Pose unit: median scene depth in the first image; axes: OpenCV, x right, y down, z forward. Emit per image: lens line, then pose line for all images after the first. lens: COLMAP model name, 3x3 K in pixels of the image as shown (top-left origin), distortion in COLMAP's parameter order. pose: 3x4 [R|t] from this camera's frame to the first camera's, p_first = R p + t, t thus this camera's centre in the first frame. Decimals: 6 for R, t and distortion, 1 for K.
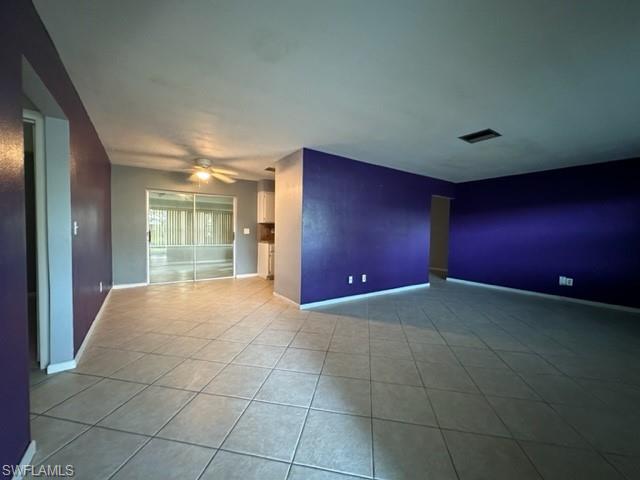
lens RADIAL K [[255.3, 0, 319.9], [0, 255.3, 245.3], [0, 0, 1]] dist [-0.001423, 0.000258]
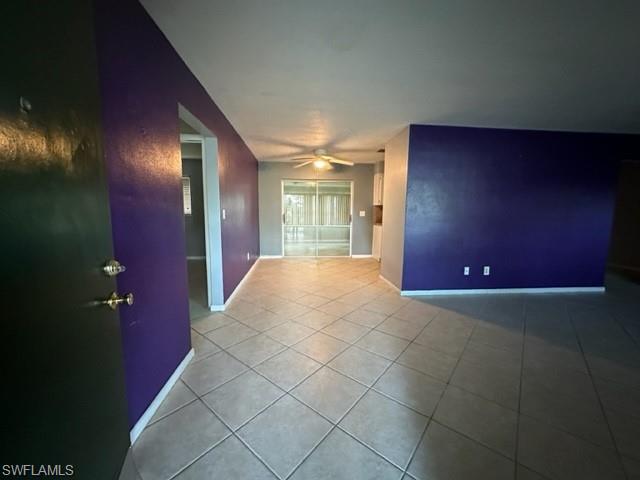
lens RADIAL K [[255.3, 0, 317.7], [0, 255.3, 245.7], [0, 0, 1]] dist [-0.001423, 0.000258]
pose [[0.872038, 0.059552, -0.485802, 0.108974], [-0.021910, 0.996325, 0.082805, -0.012040], [0.488948, -0.061565, 0.870138, 0.006662]]
